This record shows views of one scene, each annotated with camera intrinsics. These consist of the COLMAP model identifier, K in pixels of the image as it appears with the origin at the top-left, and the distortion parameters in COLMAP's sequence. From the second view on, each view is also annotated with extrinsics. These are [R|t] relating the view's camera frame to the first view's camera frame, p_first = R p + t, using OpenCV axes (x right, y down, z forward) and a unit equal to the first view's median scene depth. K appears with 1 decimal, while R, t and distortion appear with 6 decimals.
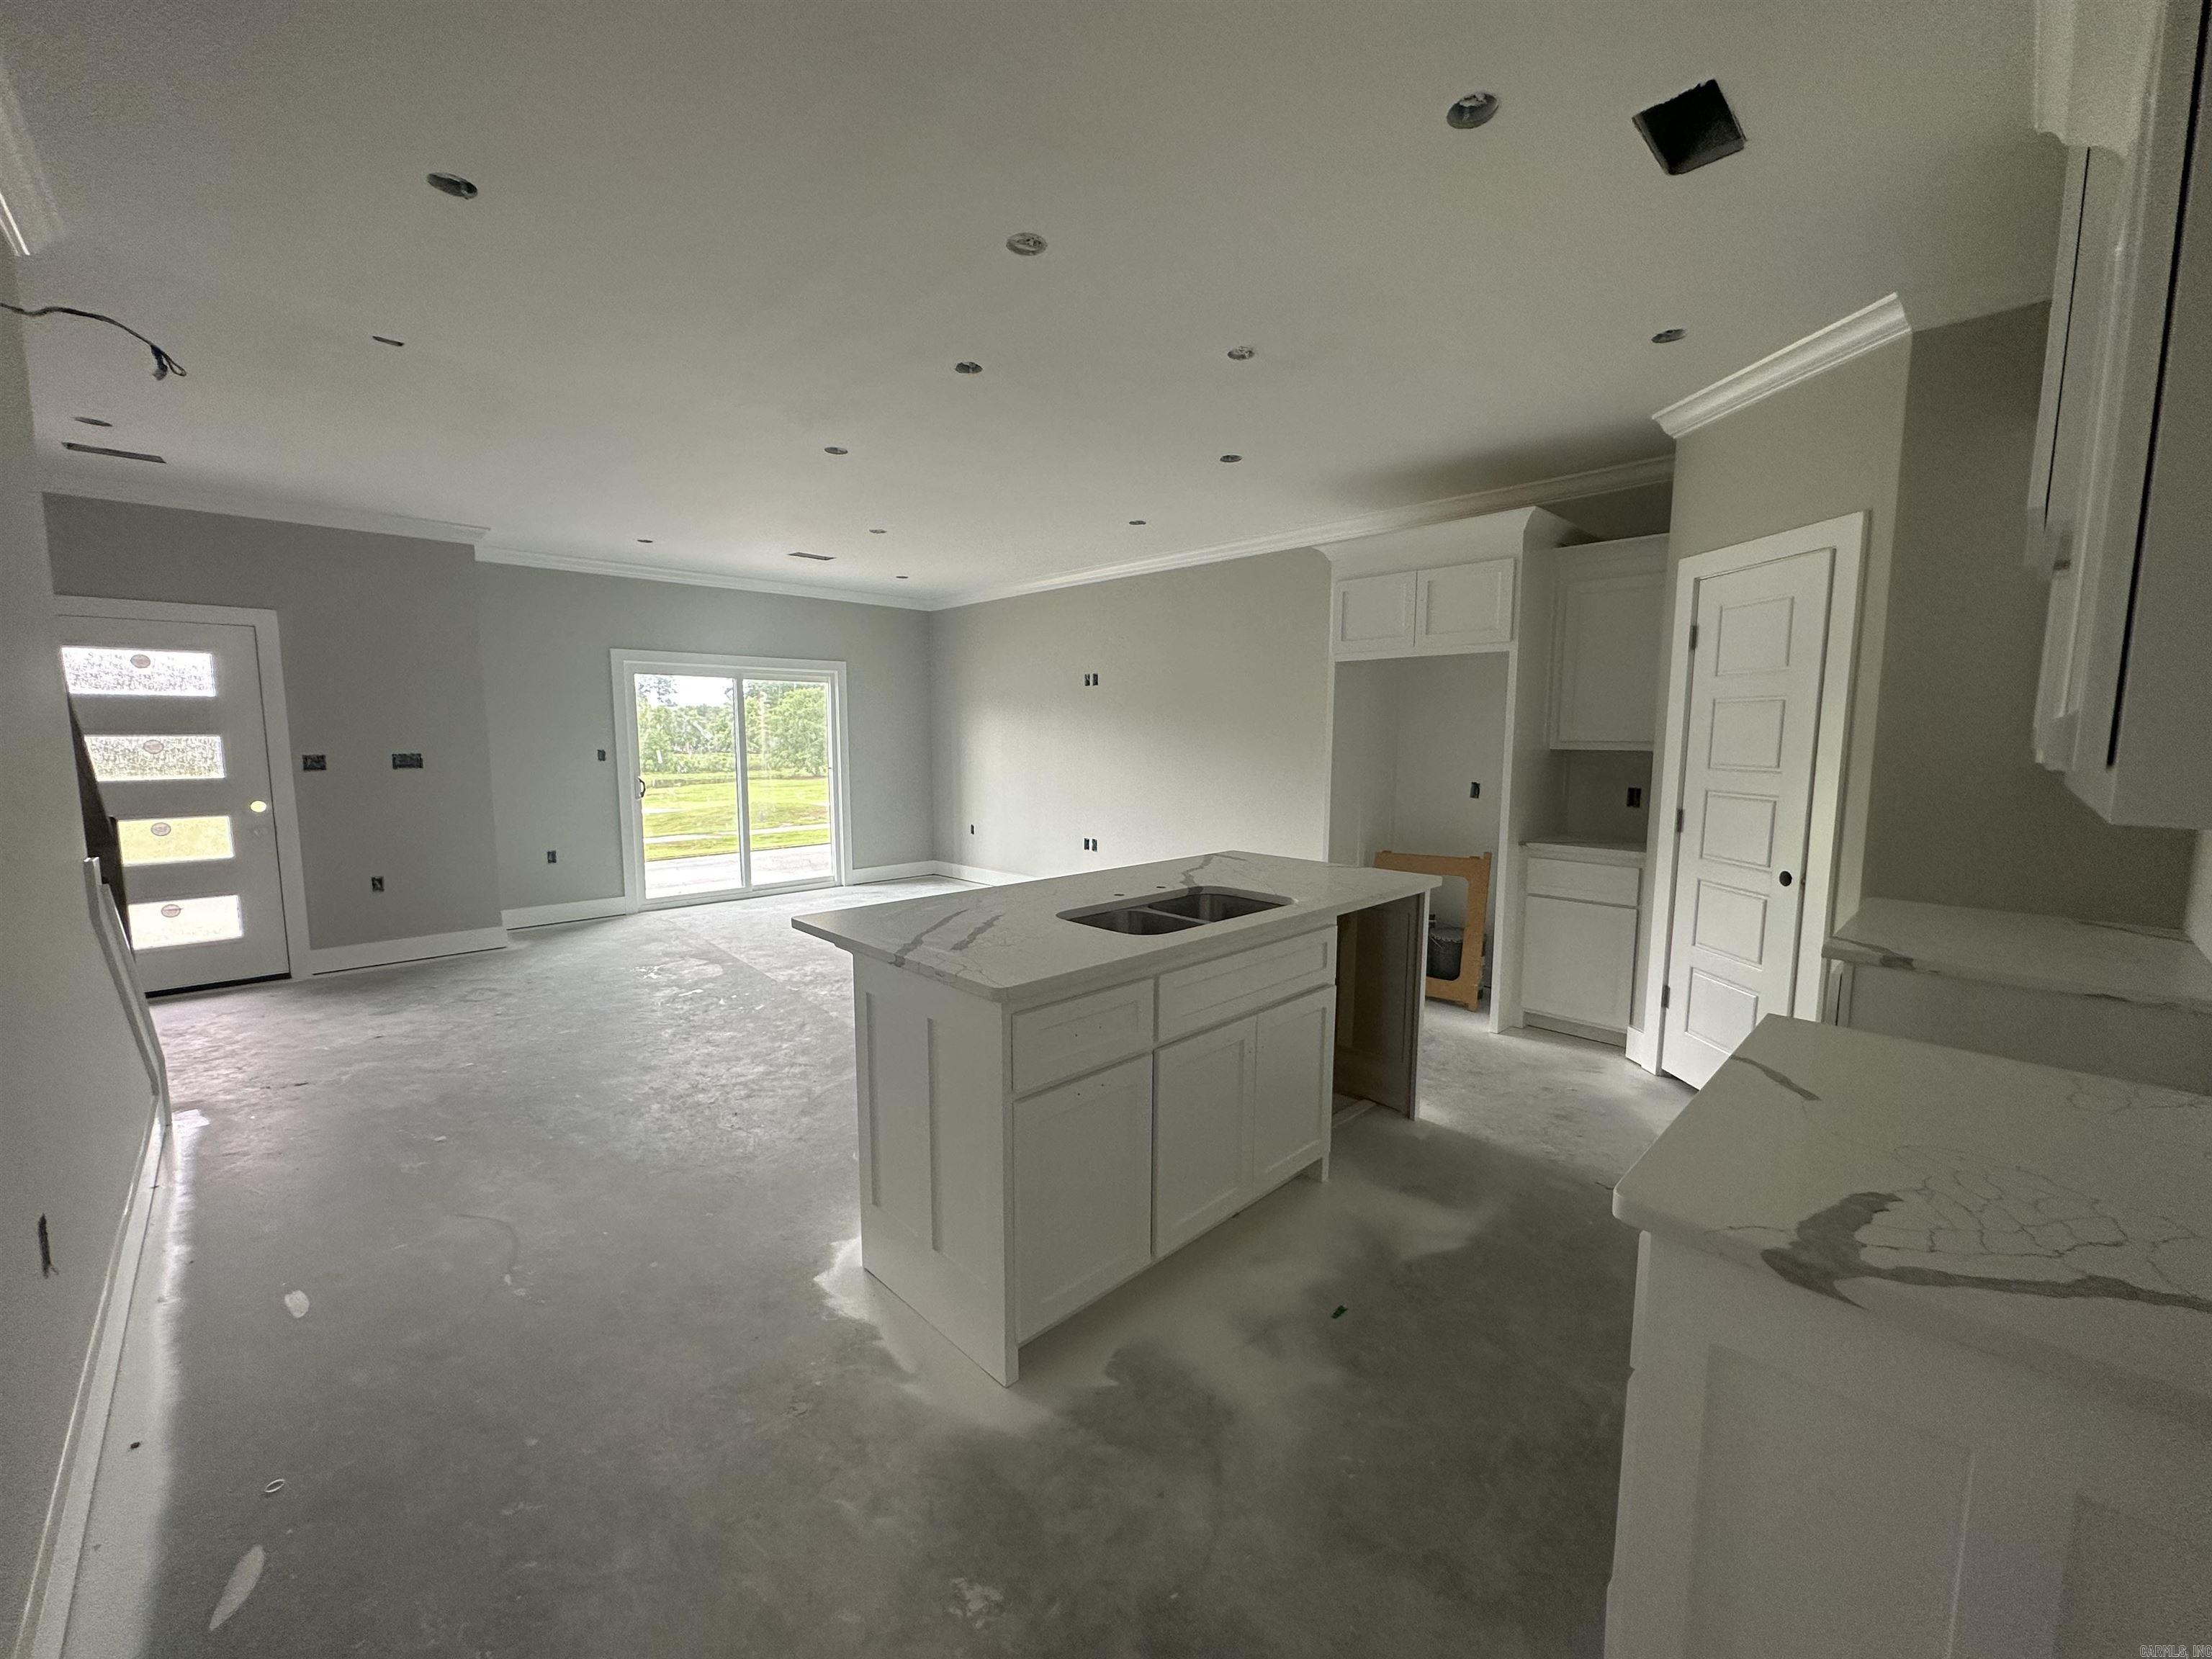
lens RADIAL K [[883.0, 0, 1103.9], [0, 883.0, 828.2], [0, 0, 1]] dist [0.000540, -0.000388]
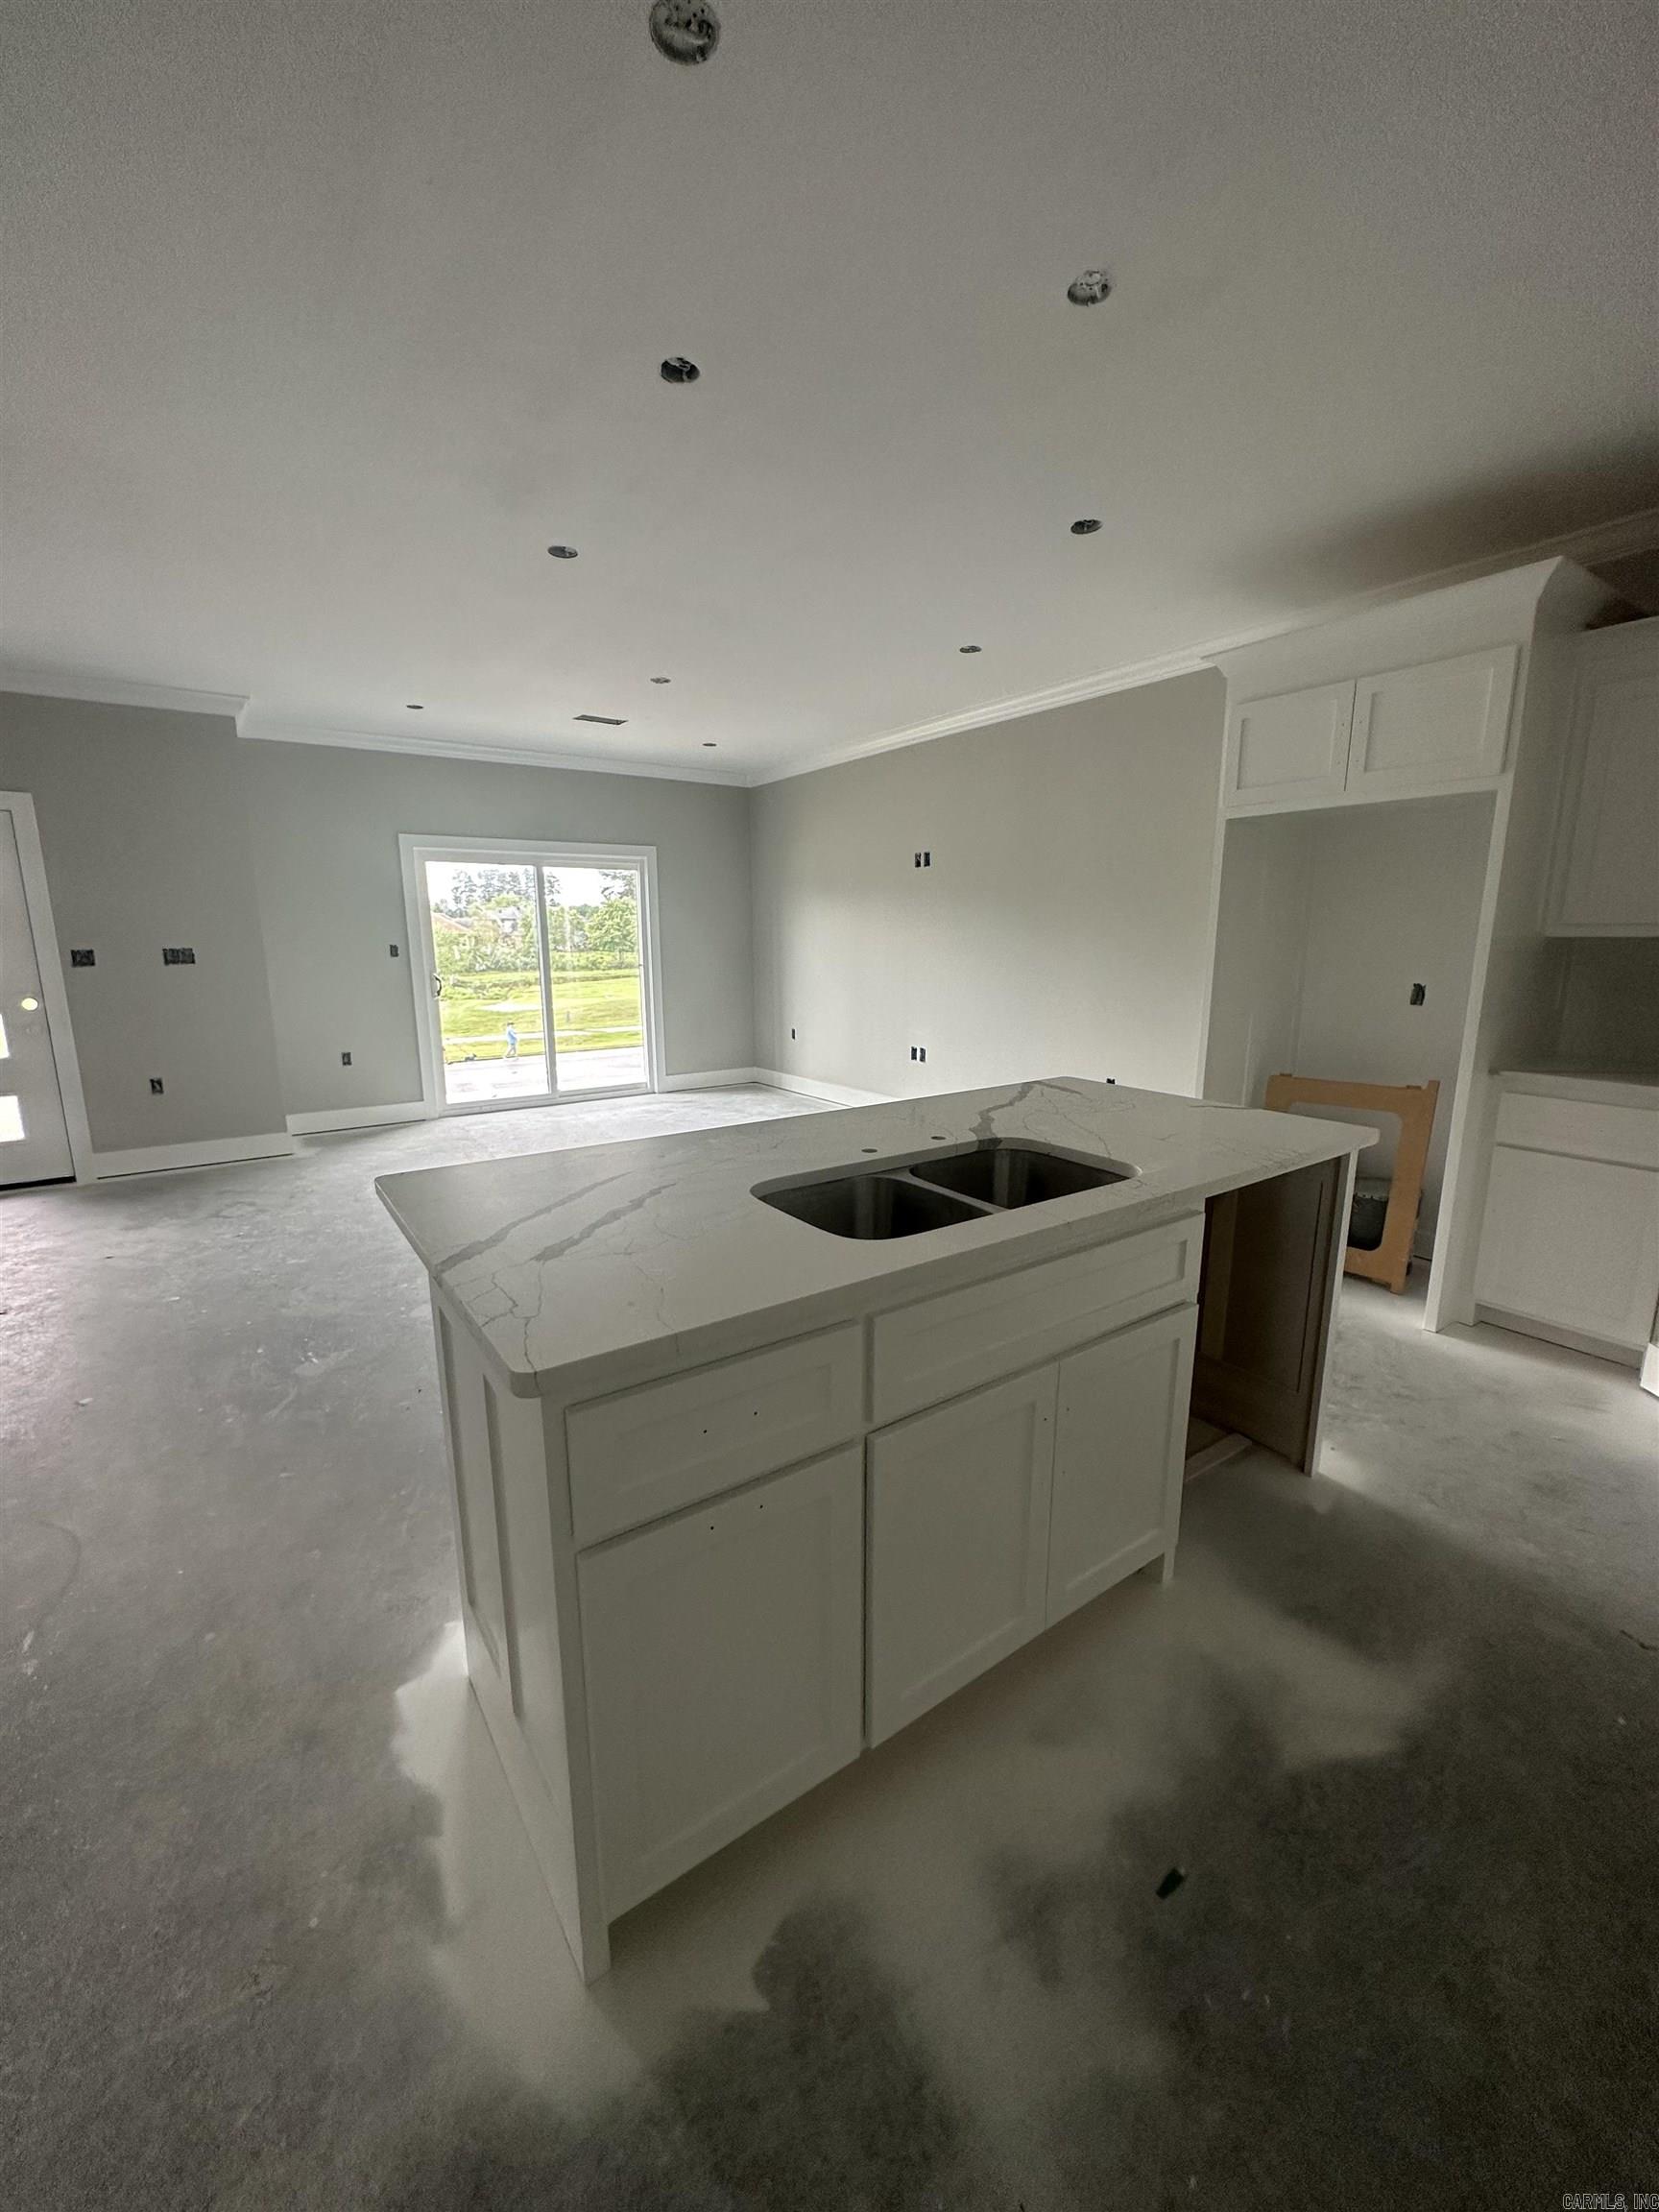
lens RADIAL K [[883.0, 0, 830.5], [0, 883.0, 1105.6], [0, 0, 1]] dist [0.000540, -0.000388]
pose [[0.987393, 0.025576, -0.156207, 0.058636], [-0.011667, 0.995935, 0.089321, -0.012012], [0.157856, -0.086372, 0.983677, 0.207331]]
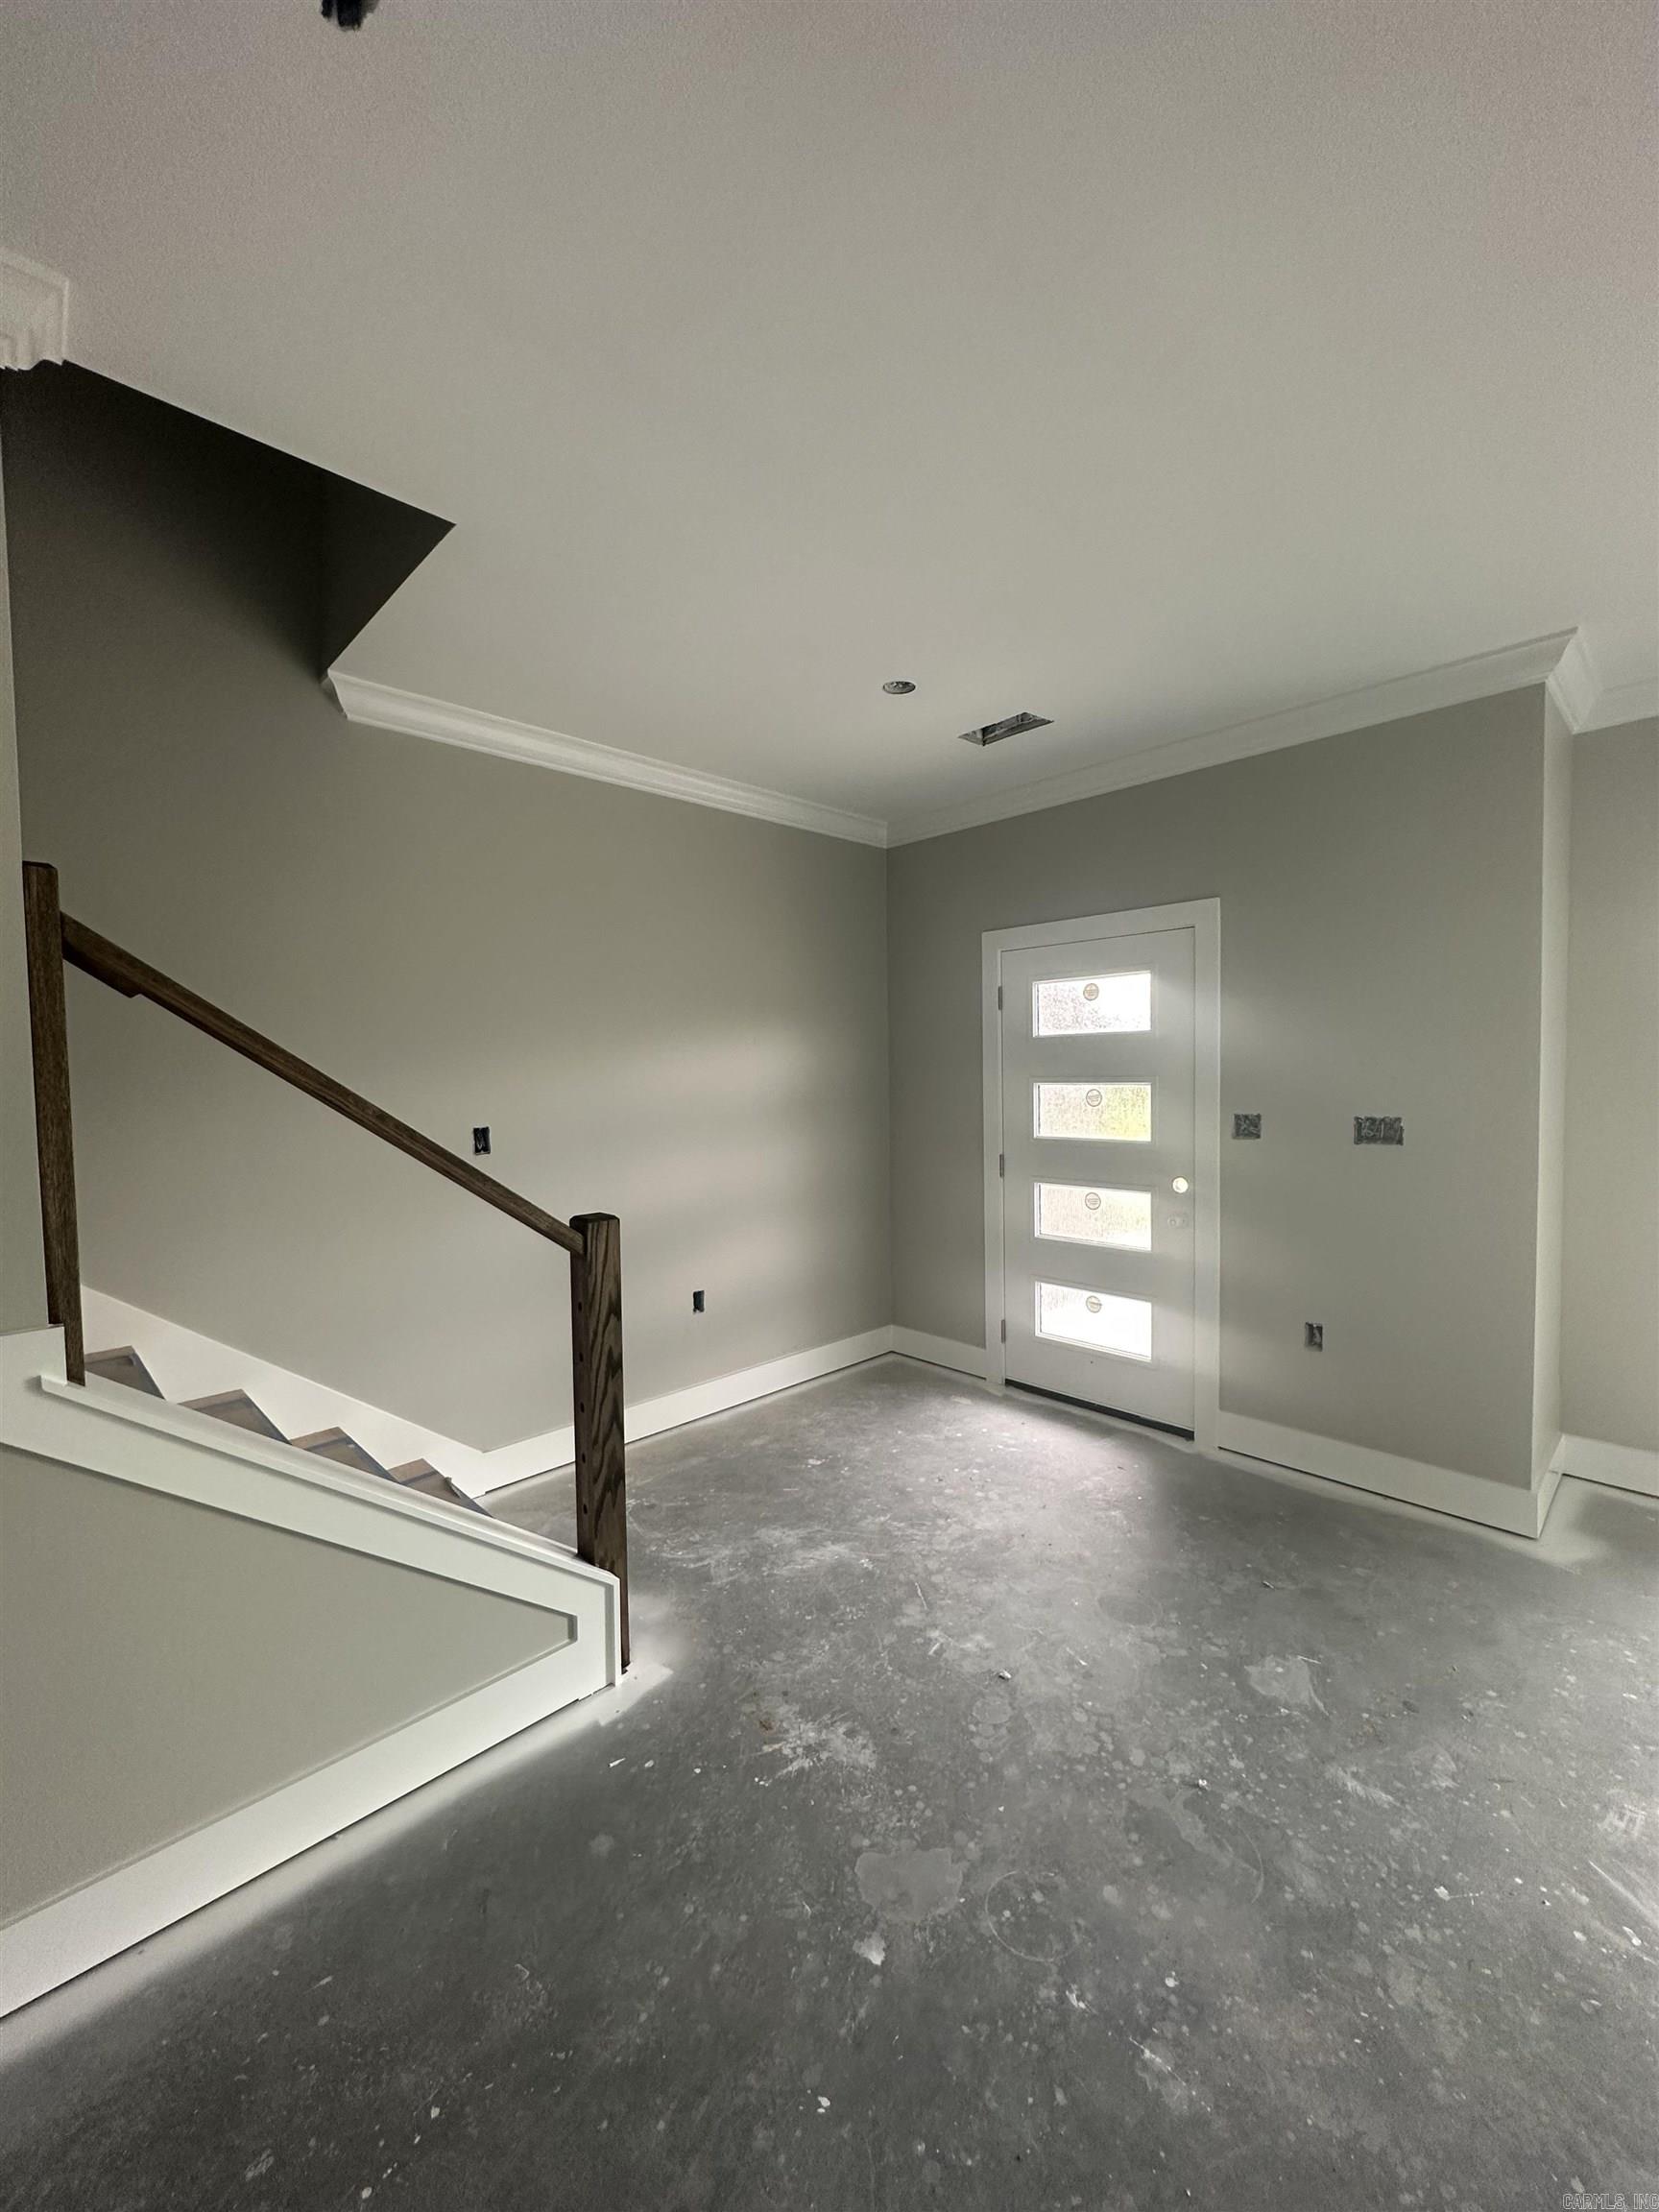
lens RADIAL K [[883.0, 0, 842.8], [0, 883.0, 1107.6], [0, 0, 1]] dist [0.000540, -0.000388]
pose [[0.009868, 0.040901, -0.999114, -0.295884], [-0.093834, 0.994792, 0.039797, -0.098272], [0.995539, 0.093359, 0.013654, 0.801777]]
